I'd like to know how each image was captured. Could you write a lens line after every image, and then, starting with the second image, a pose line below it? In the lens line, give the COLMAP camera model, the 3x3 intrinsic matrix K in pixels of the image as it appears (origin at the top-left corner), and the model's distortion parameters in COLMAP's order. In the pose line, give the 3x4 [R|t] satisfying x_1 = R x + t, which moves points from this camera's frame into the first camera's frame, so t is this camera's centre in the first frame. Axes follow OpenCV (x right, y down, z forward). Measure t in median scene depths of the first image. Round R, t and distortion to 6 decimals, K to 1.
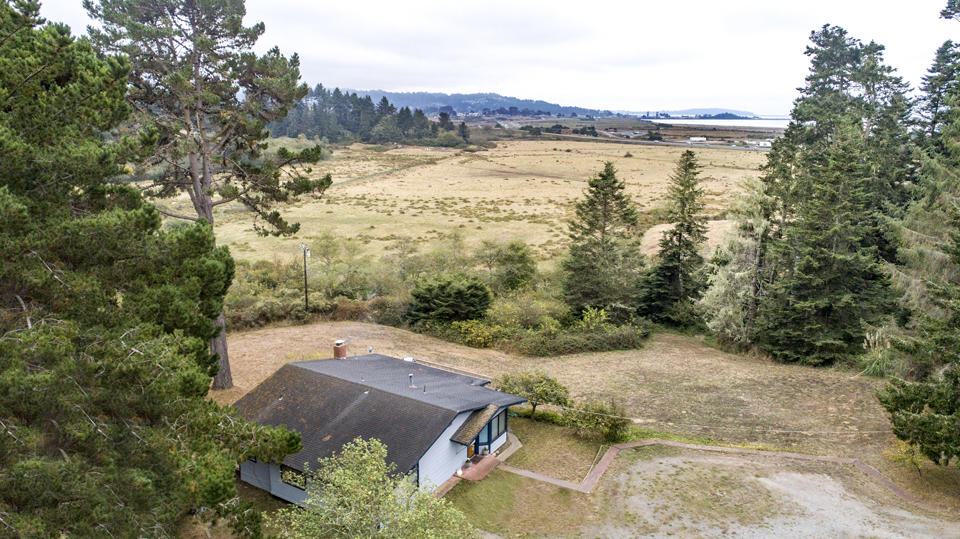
lens RADIAL K [[647.3, 0, 480.3], [0, 647.3, 269.2], [0, 0, 1]] dist [-0.009208, 0.004324]
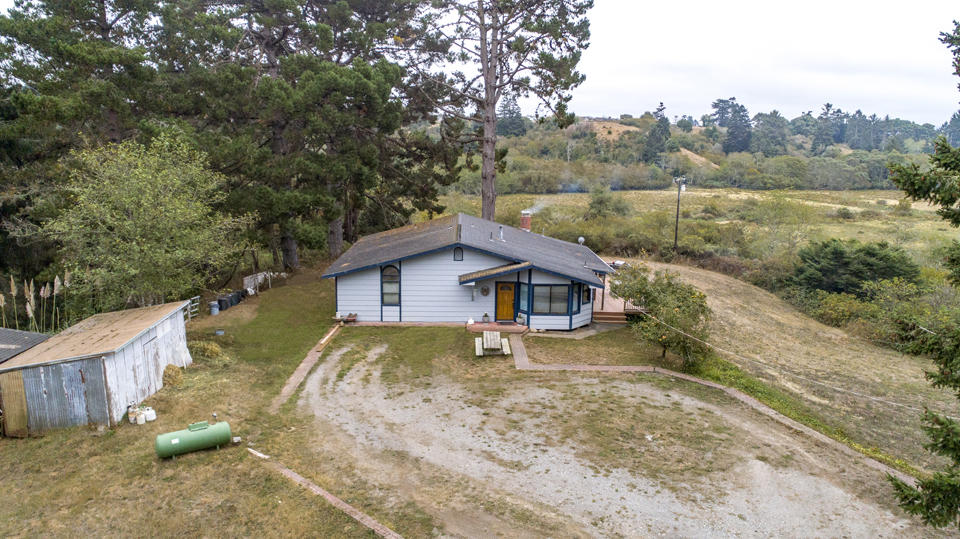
lens RADIAL K [[647.3, 0, 479.1], [0, 647.3, 267.5], [0, 0, 1]] dist [-0.009208, 0.004324]
pose [[0.535527, 0.163262, -0.828587, 0.368905], [-0.211884, 0.975728, 0.055311, 0.099823], [0.817506, 0.145944, 0.557121, 0.264707]]
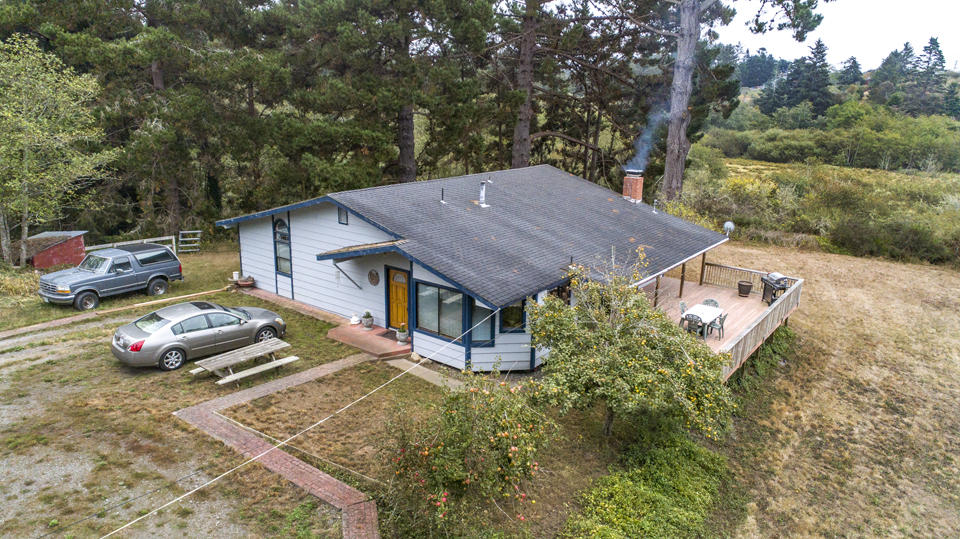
lens RADIAL K [[647.3, 0, 481.2], [0, 647.3, 266.7], [0, 0, 1]] dist [-0.009208, 0.004324]
pose [[-0.110914, 0.248306, -0.962311, 0.264582], [-0.255980, 0.928478, 0.269079, 0.044241], [0.960298, 0.276177, -0.039420, 0.589779]]
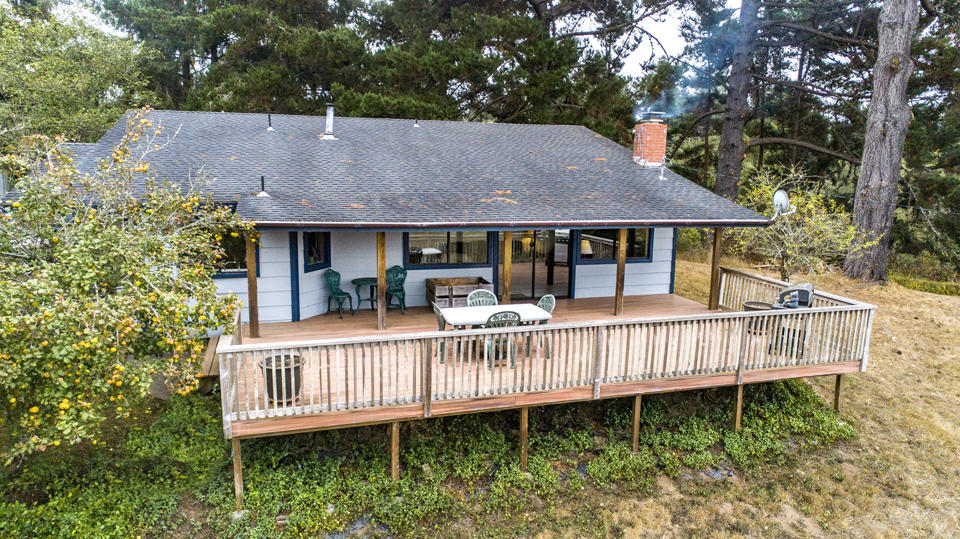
lens RADIAL K [[647.3, 0, 480.1], [0, 647.3, 273.1], [0, 0, 1]] dist [-0.009208, 0.004324]
pose [[-0.660077, 0.109252, -0.743211, 0.076090], [-0.202283, 0.926972, 0.315920, 0.065030], [0.723450, 0.358870, -0.589772, 0.767105]]
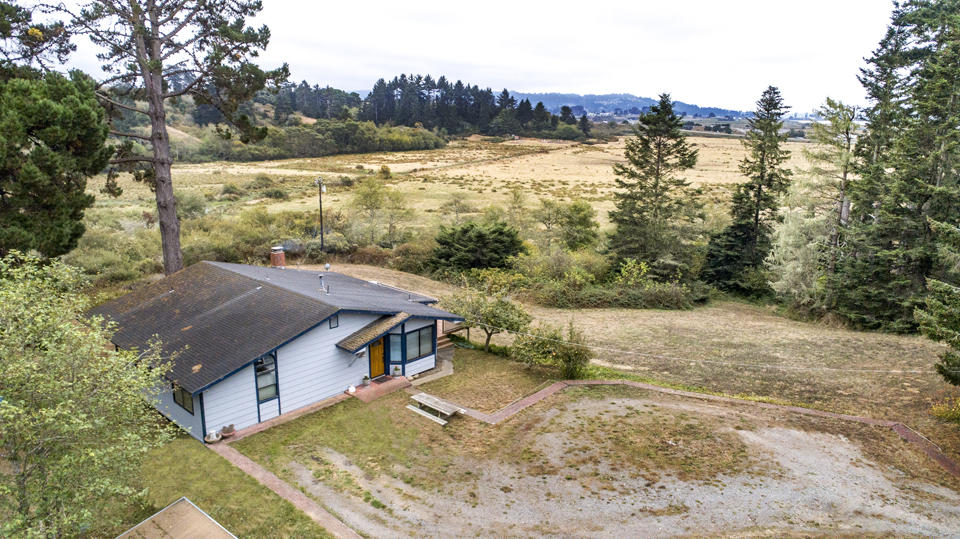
lens RADIAL K [[647.3, 0, 480.0], [0, 647.3, 269.6], [0, 0, 1]] dist [-0.009208, 0.004324]
pose [[0.980320, 0.047851, -0.191526, 0.143873], [-0.048112, 0.998837, 0.003291, 0.080949], [0.191461, 0.005988, 0.981482, 0.123515]]
